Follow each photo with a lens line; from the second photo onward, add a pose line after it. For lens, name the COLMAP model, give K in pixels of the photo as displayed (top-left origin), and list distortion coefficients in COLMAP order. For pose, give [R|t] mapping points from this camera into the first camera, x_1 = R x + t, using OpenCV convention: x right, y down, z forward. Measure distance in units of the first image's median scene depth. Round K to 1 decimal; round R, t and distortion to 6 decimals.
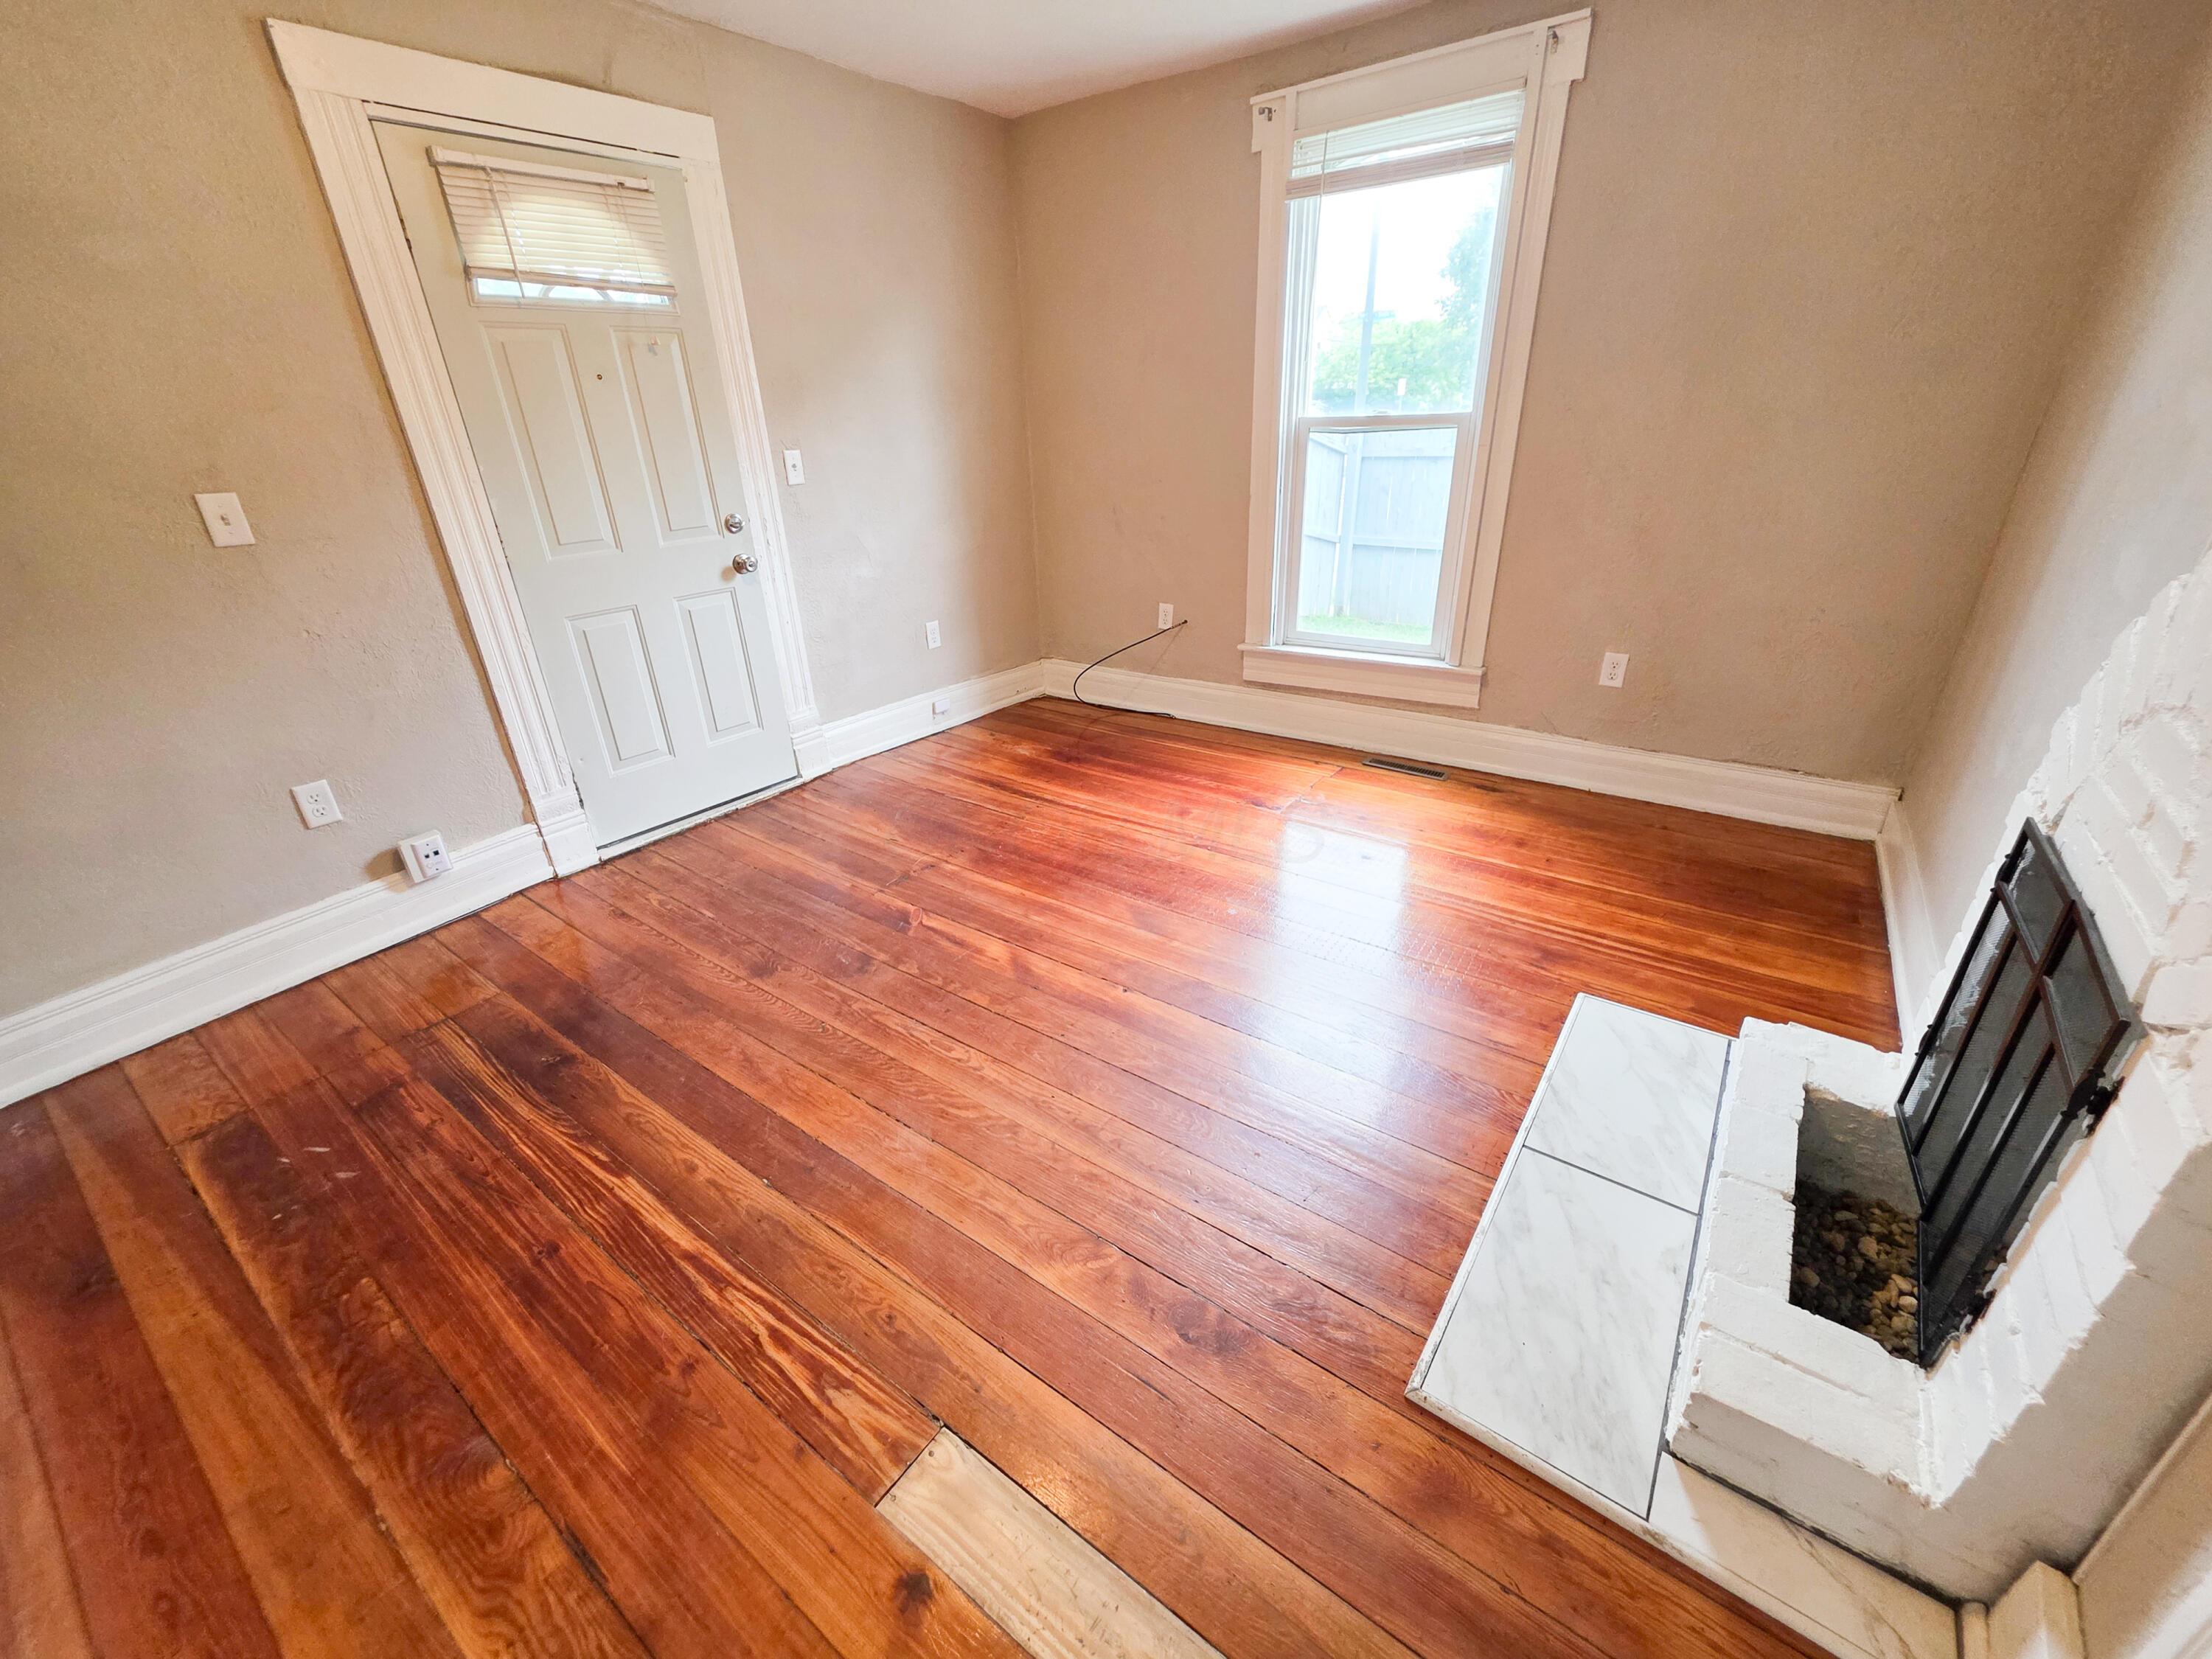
lens RADIAL K [[899.3, 0, 1106.3], [0, 899.3, 832.7], [0, 0, 1]] dist [0.004592, 0.000243]
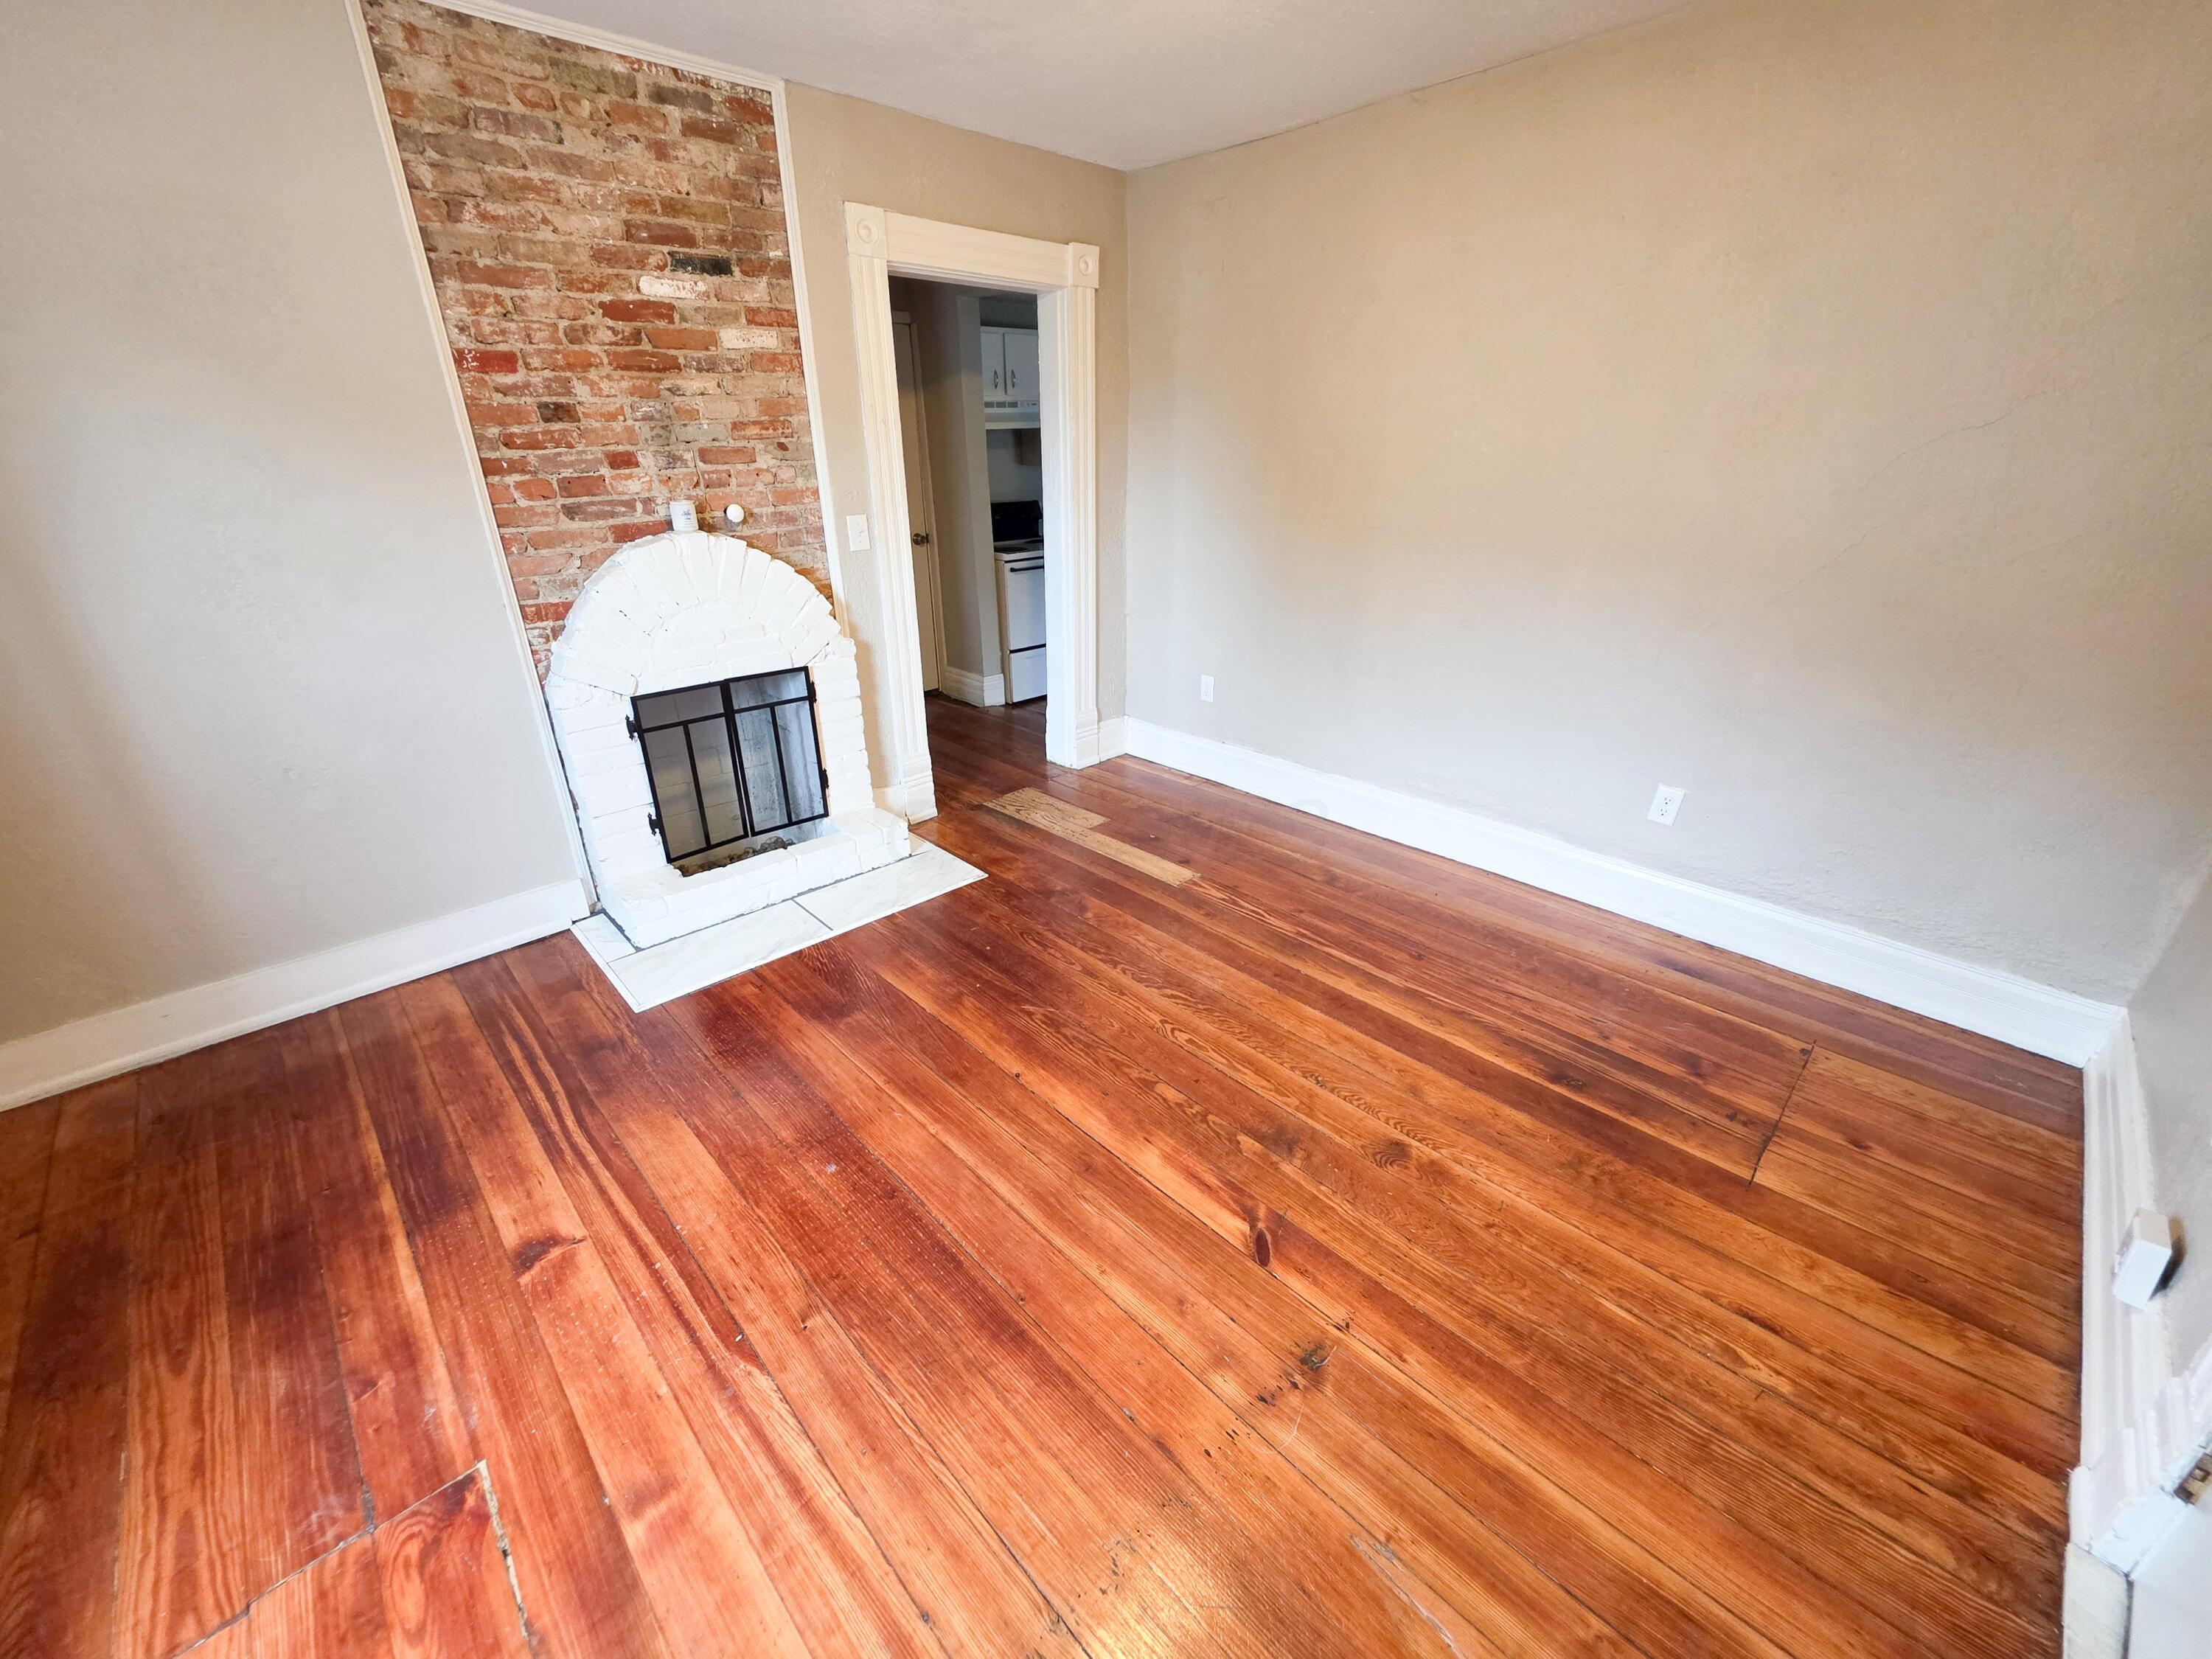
lens RADIAL K [[899.3, 0, 1109.4], [0, 899.3, 827.5], [0, 0, 1]] dist [0.004592, 0.000243]
pose [[-0.984867, -0.034452, 0.169852, -0.252732], [0.105820, 0.656614, 0.746767, -0.779688], [-0.137255, 0.753440, -0.643031, 1.518634]]
